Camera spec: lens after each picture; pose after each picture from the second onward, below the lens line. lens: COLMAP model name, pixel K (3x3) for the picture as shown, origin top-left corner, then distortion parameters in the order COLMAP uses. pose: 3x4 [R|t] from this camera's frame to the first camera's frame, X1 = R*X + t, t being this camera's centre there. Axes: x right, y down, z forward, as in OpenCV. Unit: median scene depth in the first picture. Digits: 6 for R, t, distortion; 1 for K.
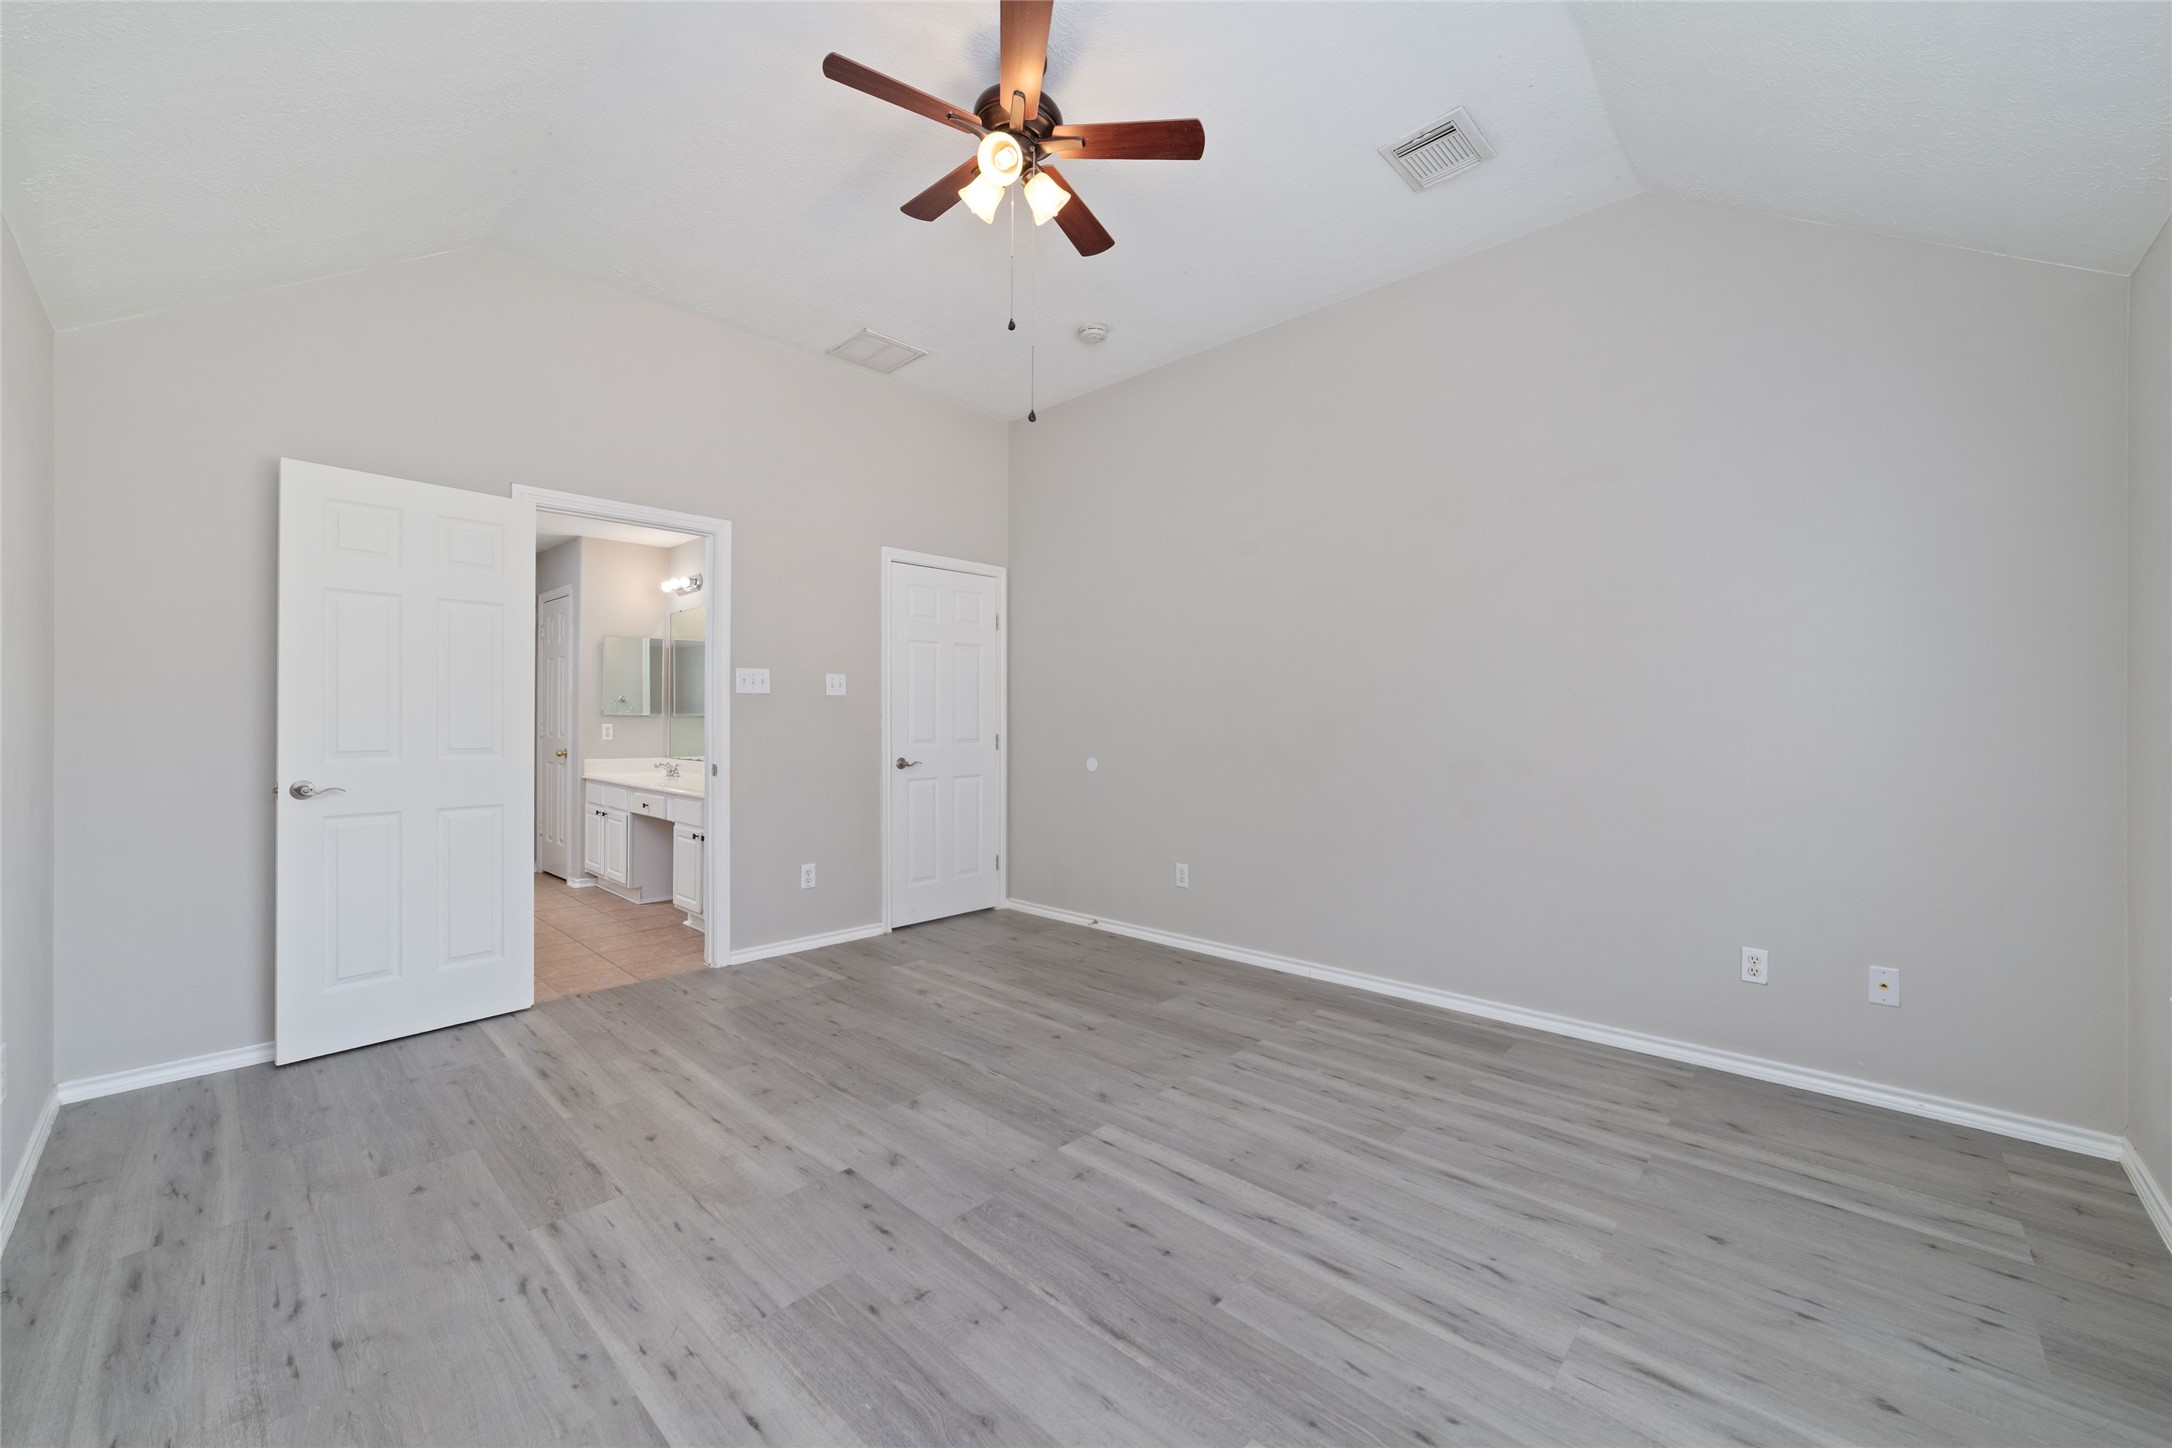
lens RADIAL K [[835.6, 0, 1072.9], [0, 835.6, 704.3], [0, 0, 1]] dist [-0.009294, 0.003212]
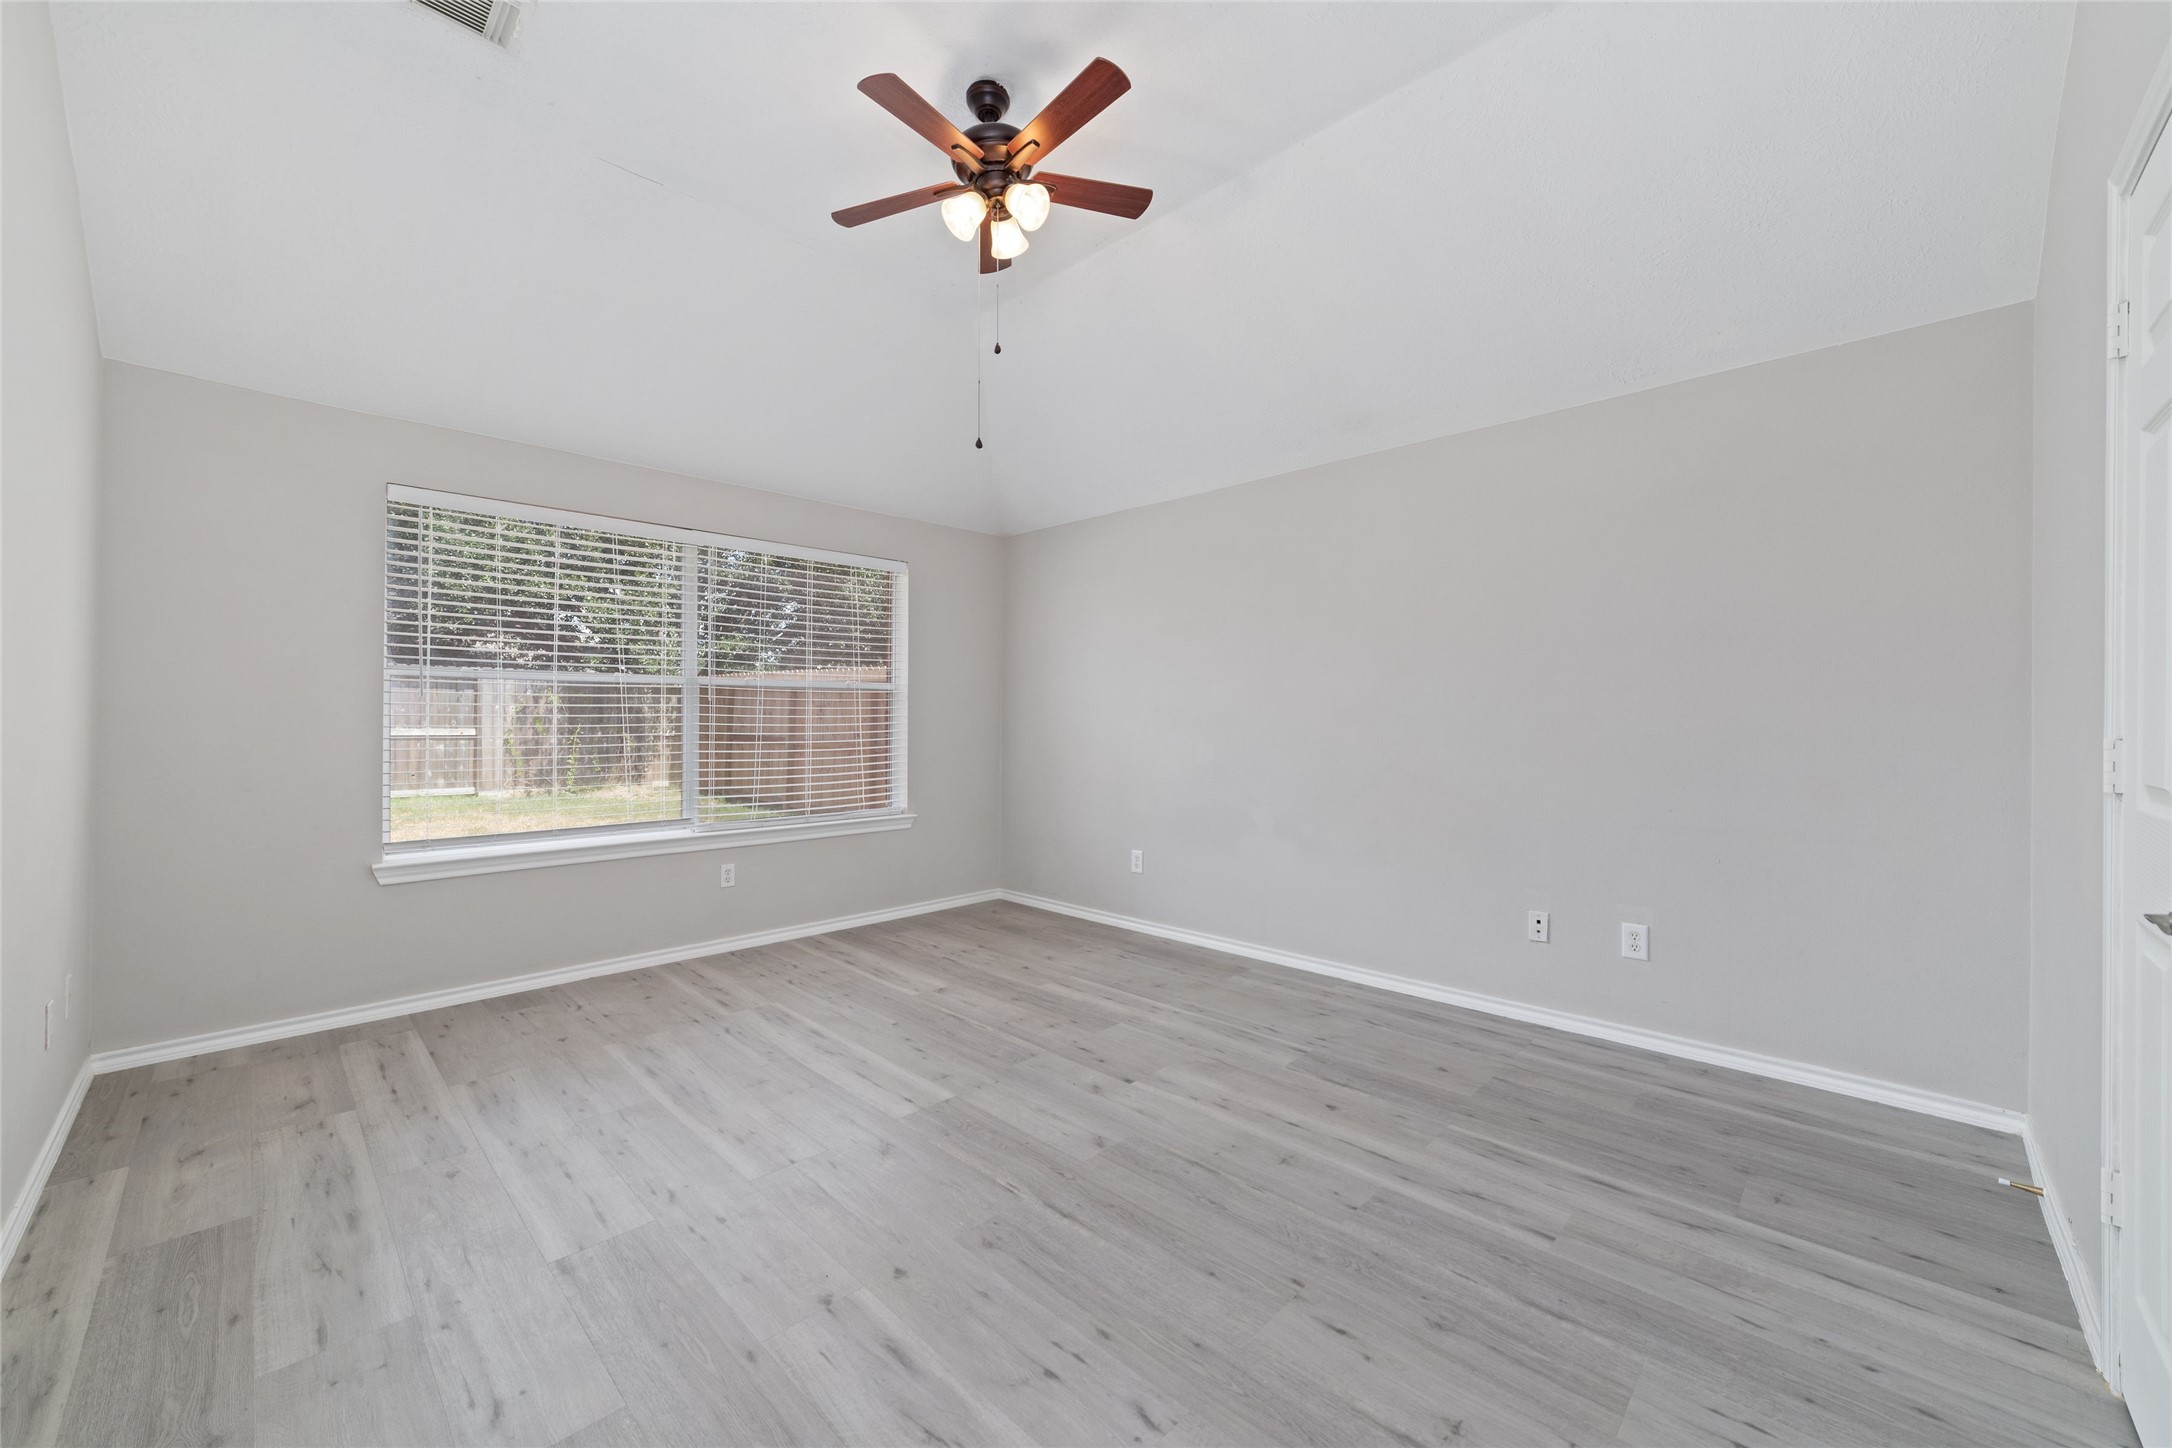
lens RADIAL K [[835.6, 0, 1092.7], [0, 835.6, 725.3], [0, 0, 1]] dist [-0.009294, 0.003212]
pose [[-0.999998, -0.001972, 0.000794, -0.197842], [-0.001983, 0.999907, -0.013494, 0.043856], [-0.000768, -0.013495, -0.999909, 2.066690]]
